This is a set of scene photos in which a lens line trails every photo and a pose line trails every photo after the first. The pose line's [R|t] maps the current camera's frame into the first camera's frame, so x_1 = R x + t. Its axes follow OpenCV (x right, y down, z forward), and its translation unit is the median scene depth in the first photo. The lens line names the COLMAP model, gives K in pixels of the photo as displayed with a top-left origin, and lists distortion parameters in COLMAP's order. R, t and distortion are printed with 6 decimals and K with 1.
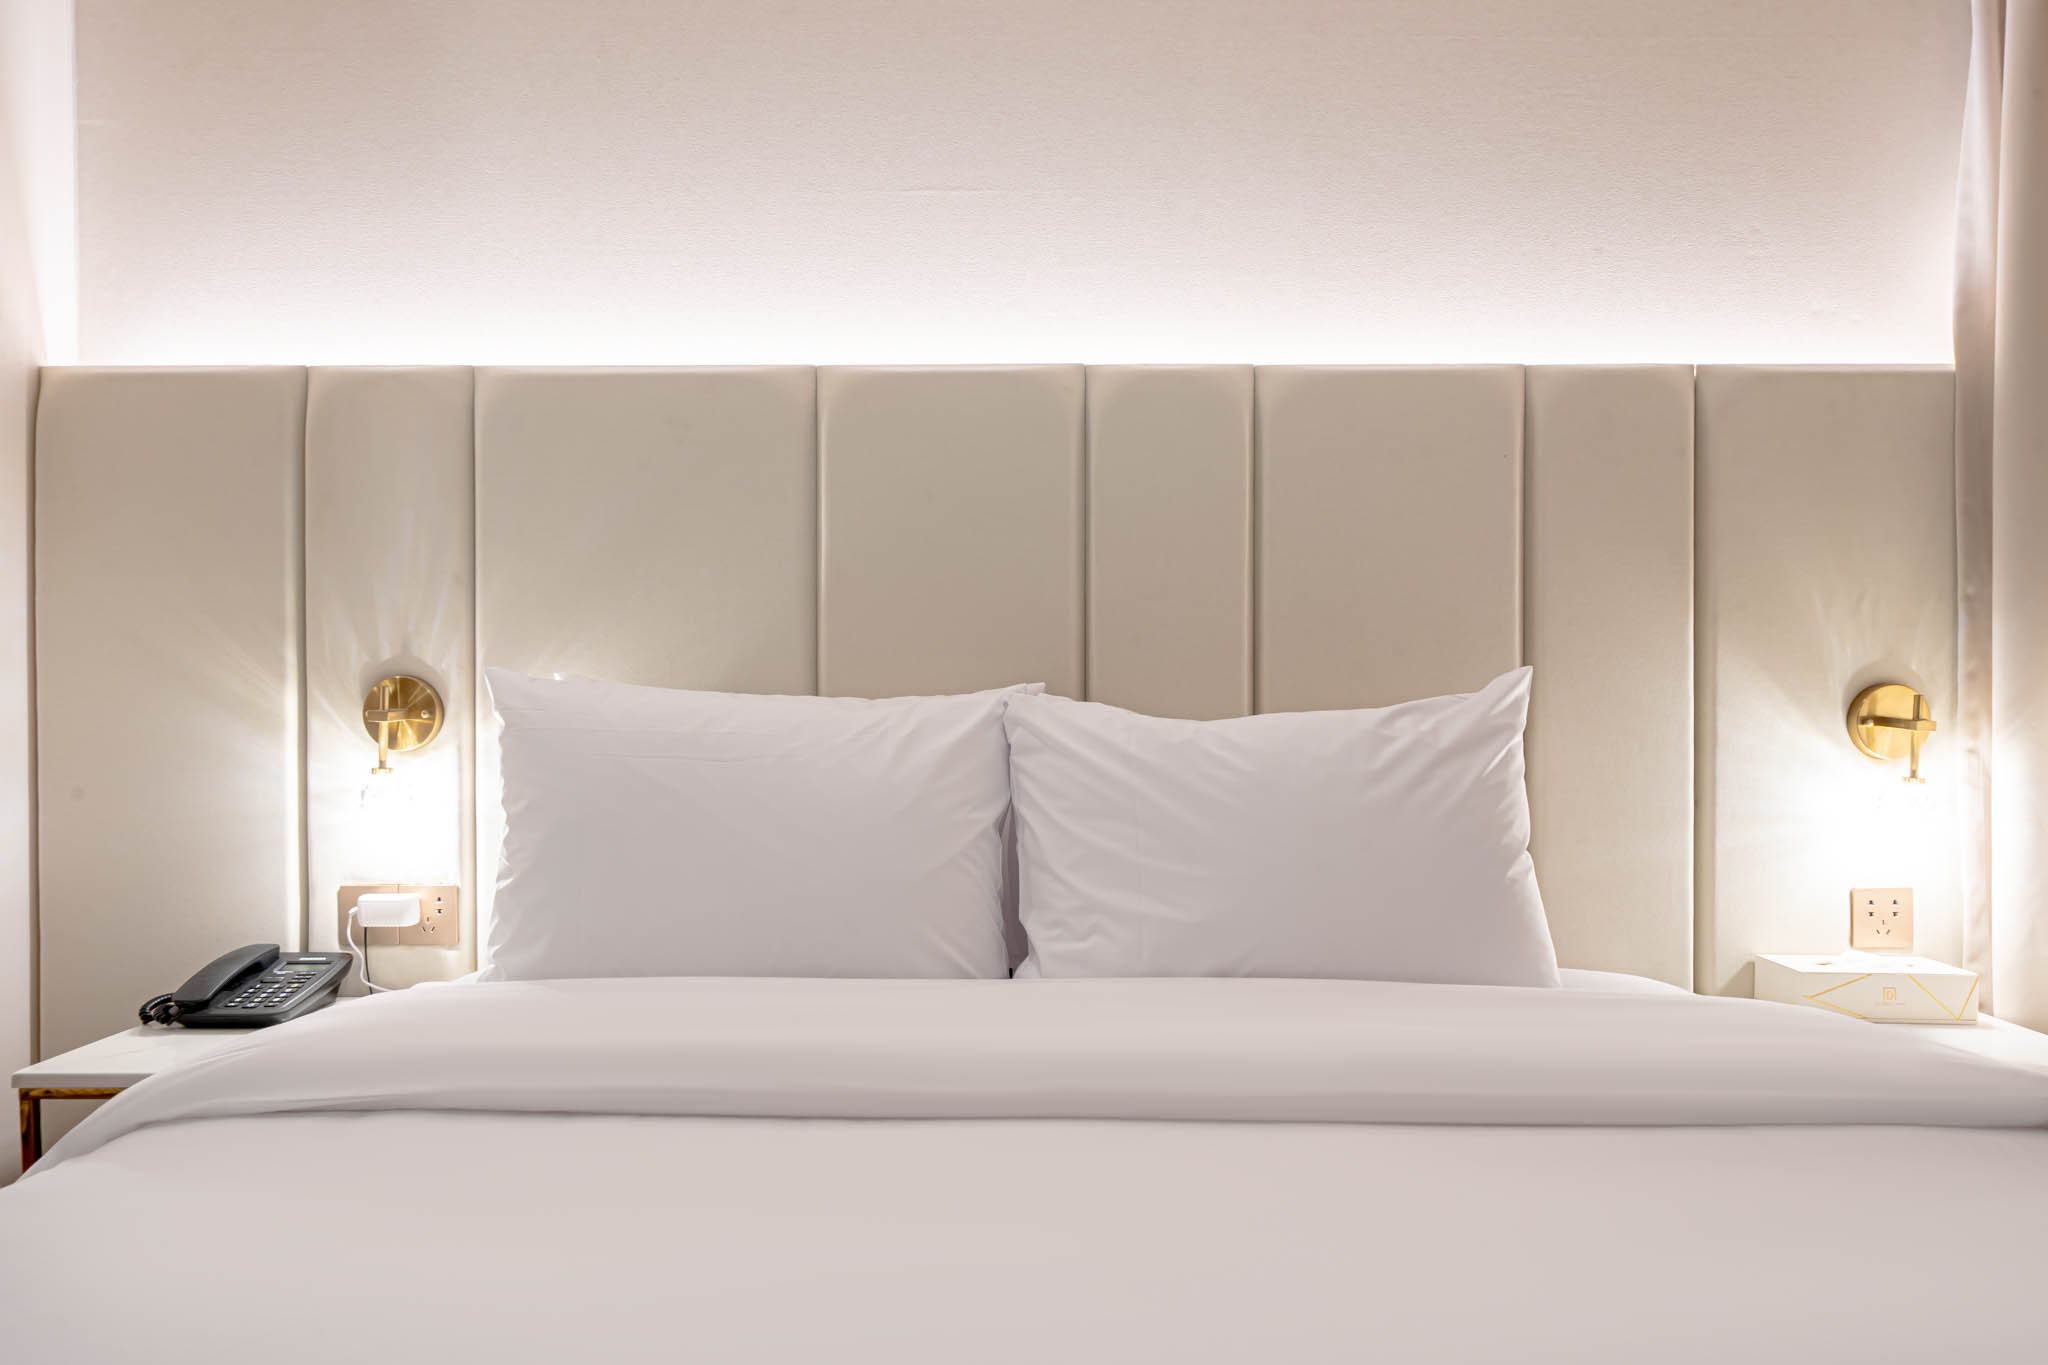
lens RADIAL K [[1382.3, 0, 1027.6], [0, 1382.3, 708.5], [0, 0, 1]] dist [0.005198, 0.000514]
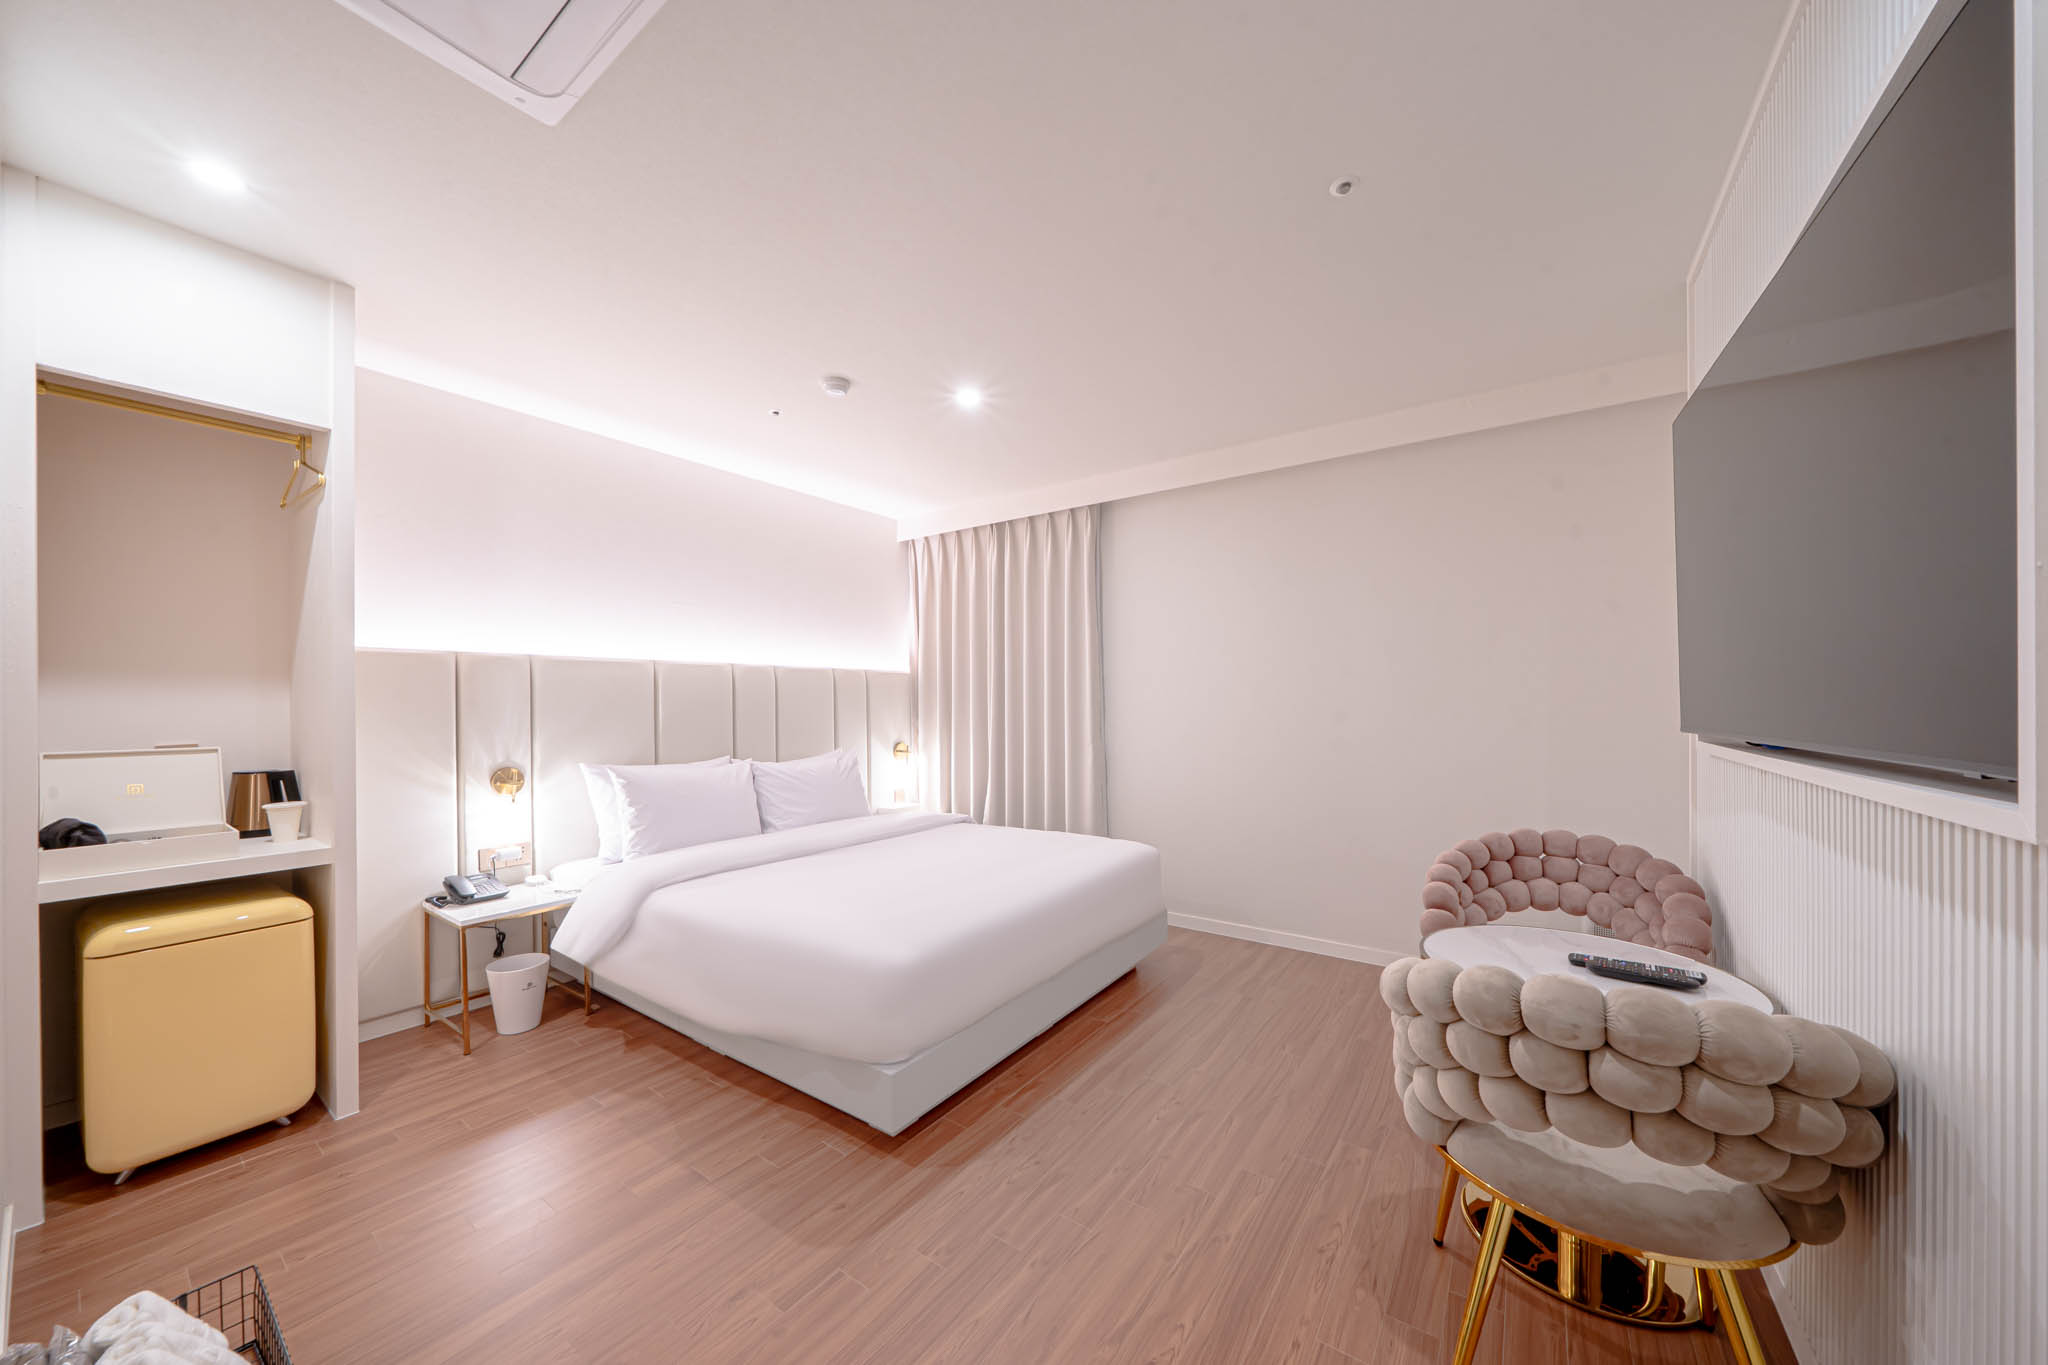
lens RADIAL K [[701.7, 0, 1028.4], [0, 701.7, 701.7], [0, 0, 1]] dist [-0.000049, -0.000022]
pose [[0.570045, -0.003777, 0.821605, -1.010387], [0.014772, 0.999875, -0.005653, -0.132225], [-0.821481, 0.015359, 0.570030, -0.640669]]
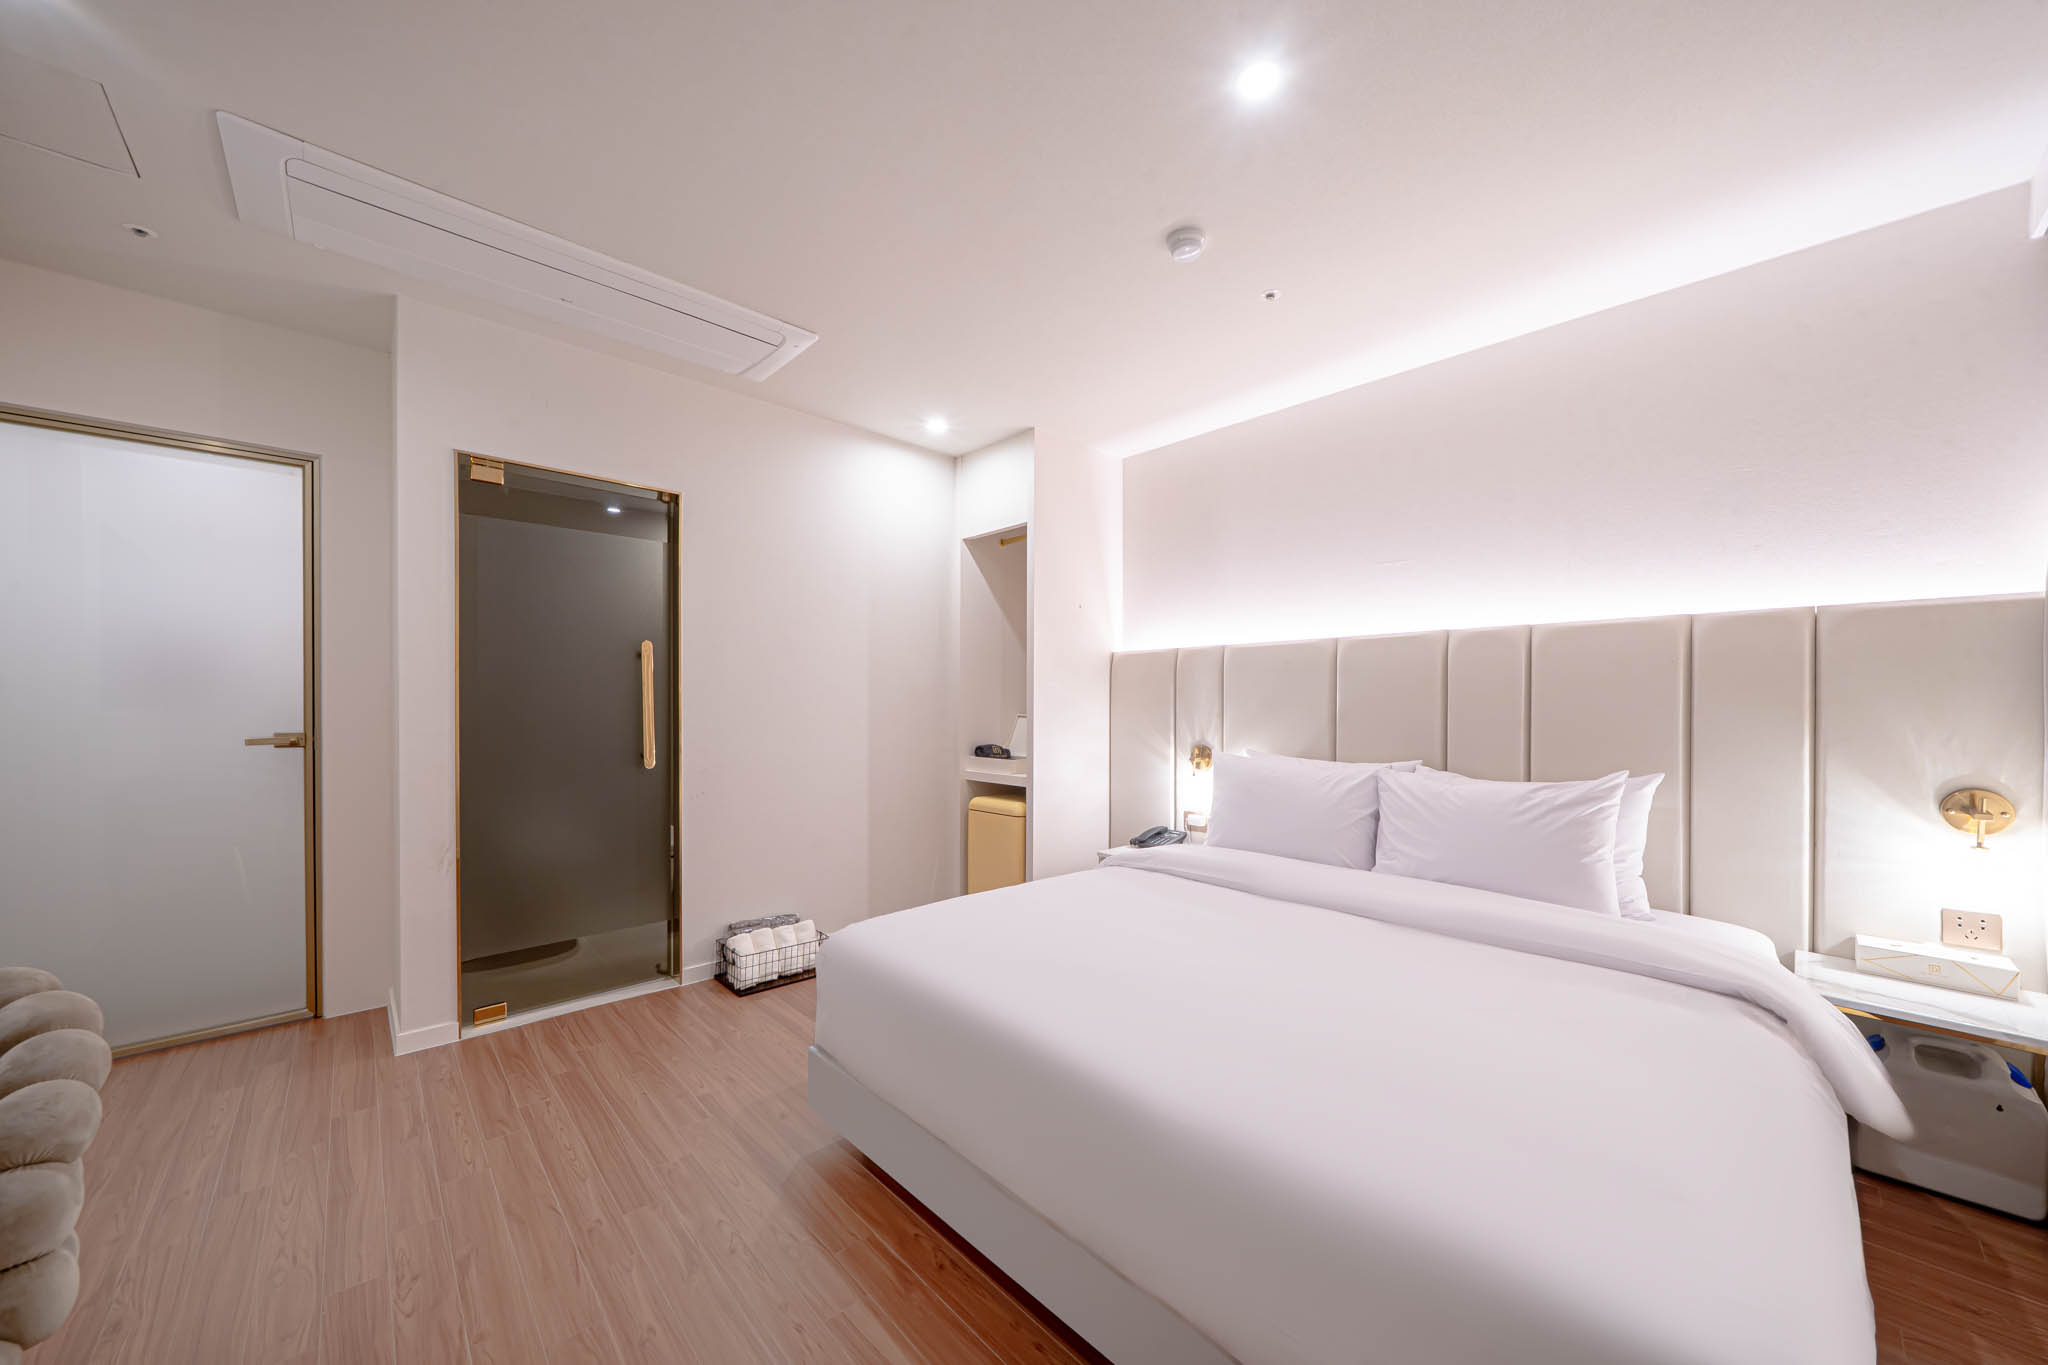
lens RADIAL K [[723.6, 0, 1021.0], [0, 723.6, 708.0], [0, 0, 1]] dist [-0.001370, -0.000150]
pose [[0.689908, 0.004556, -0.723883, 0.455044], [-0.011218, 0.999927, -0.004398, -0.098717], [0.723811, 0.011155, 0.689909, -0.430774]]
